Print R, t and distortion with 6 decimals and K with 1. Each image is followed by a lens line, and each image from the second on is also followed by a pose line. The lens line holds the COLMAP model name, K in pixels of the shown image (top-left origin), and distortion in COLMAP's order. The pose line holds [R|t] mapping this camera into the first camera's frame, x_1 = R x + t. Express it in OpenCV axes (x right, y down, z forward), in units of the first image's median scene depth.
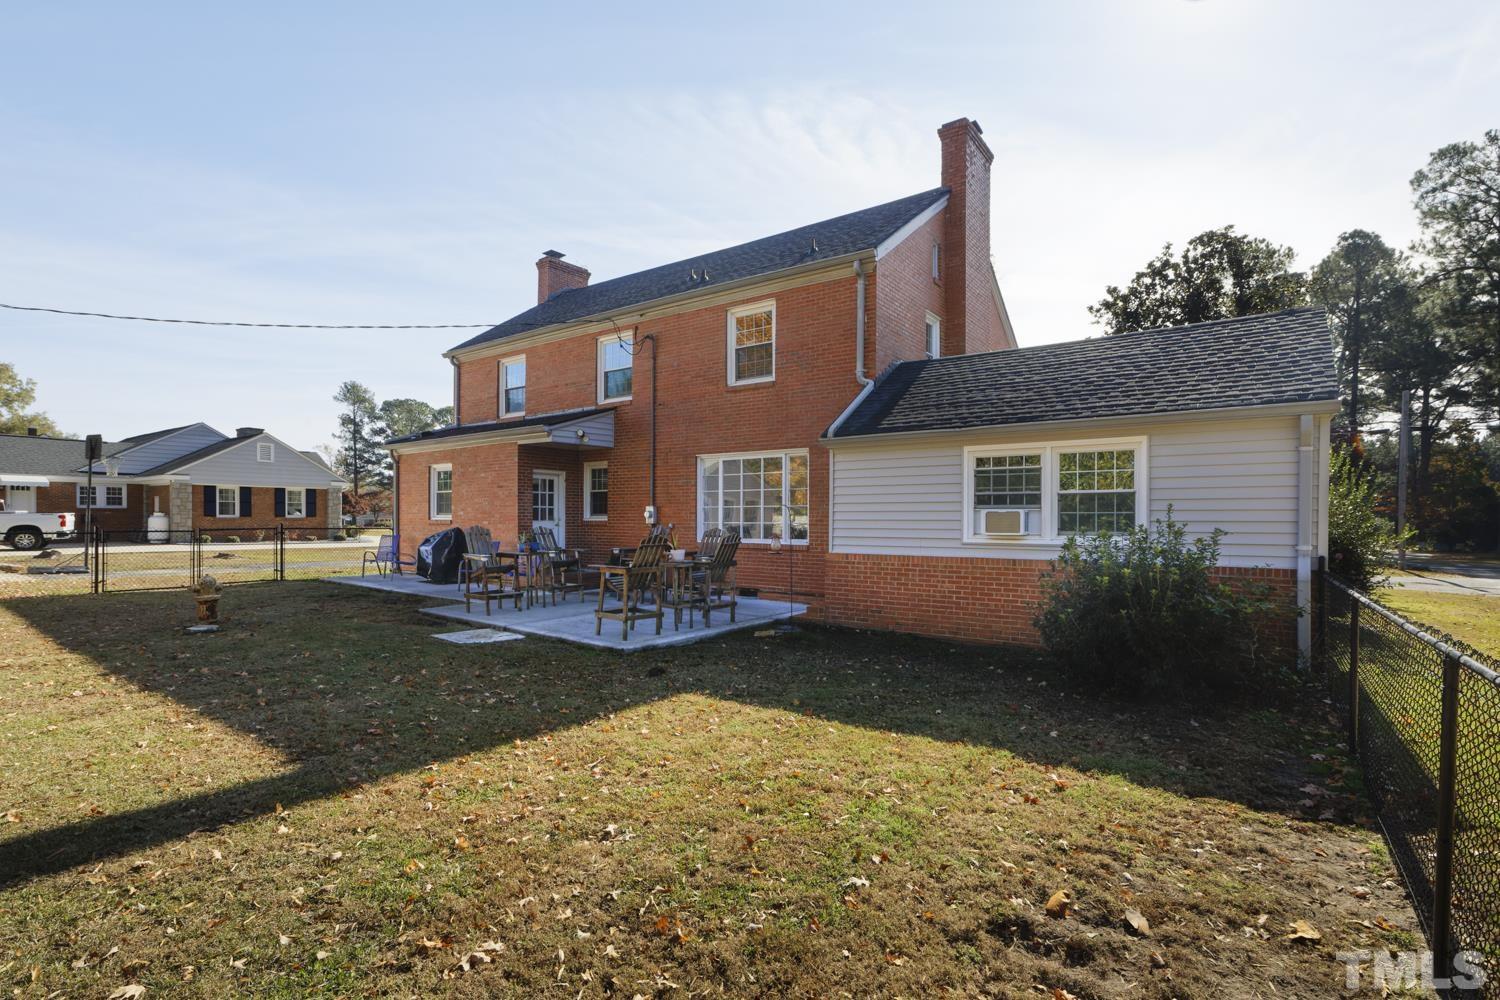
lens RADIAL K [[688.7, 0, 742.7], [0, 688.7, 525.4], [0, 0, 1]] dist [0.002879, -0.000188]
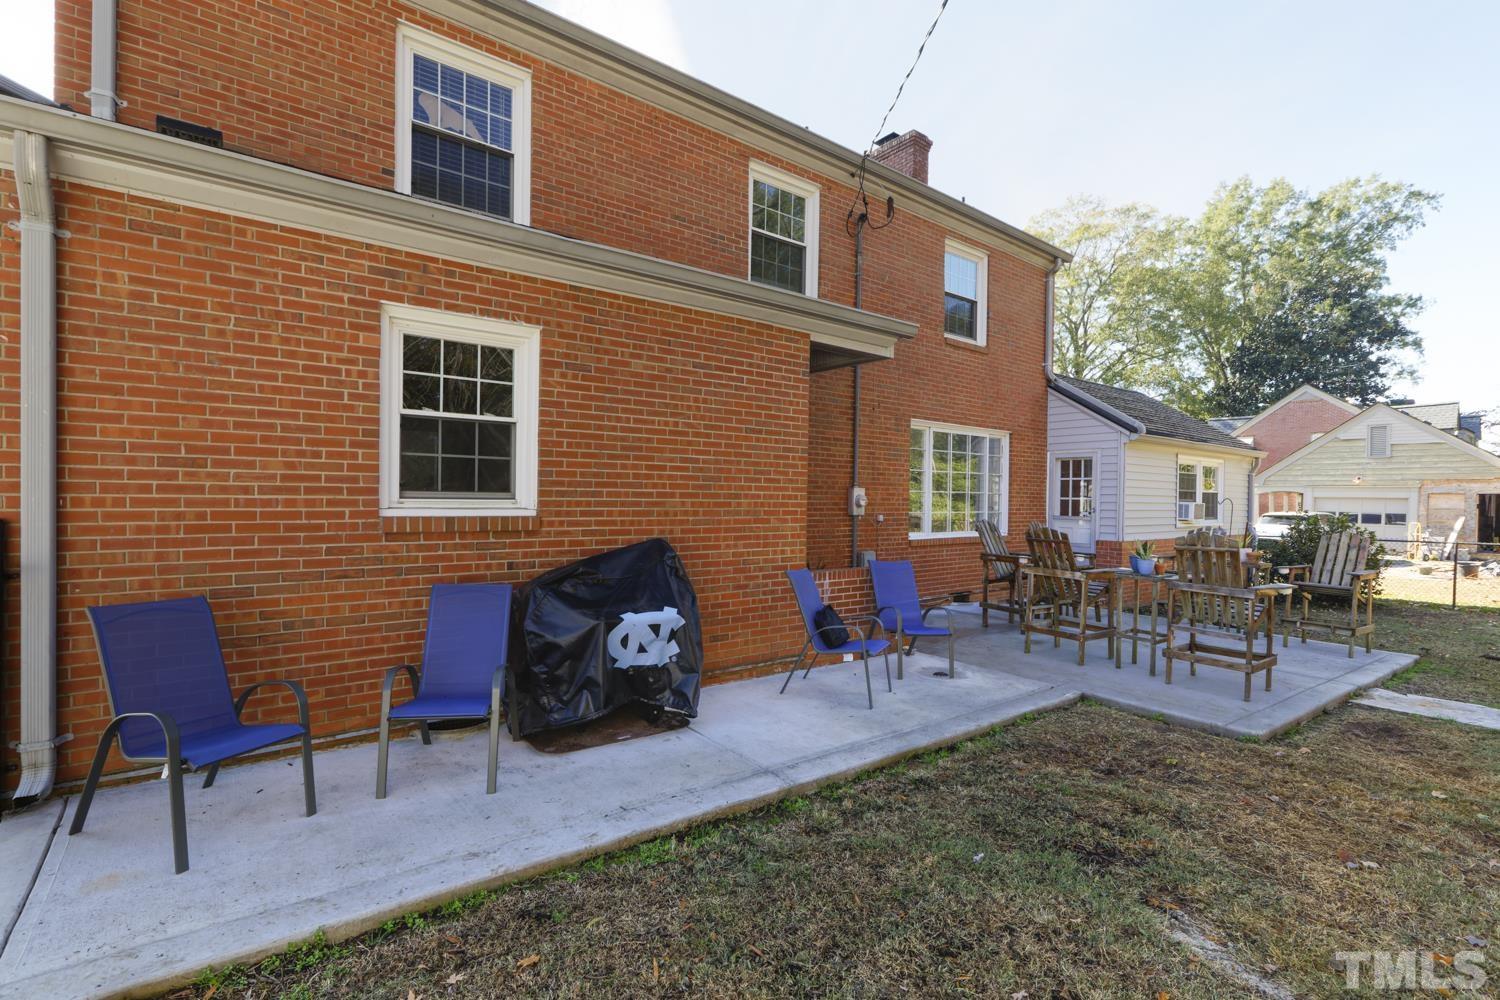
lens RADIAL K [[688.7, 0, 749.0], [0, 688.7, 500.9], [0, 0, 1]] dist [0.002879, -0.000188]
pose [[0.269742, -0.002458, 0.962930, -0.947122], [-0.004940, 0.999980, 0.003937, -0.022448], [-0.962920, -0.005819, 0.269724, 1.149329]]
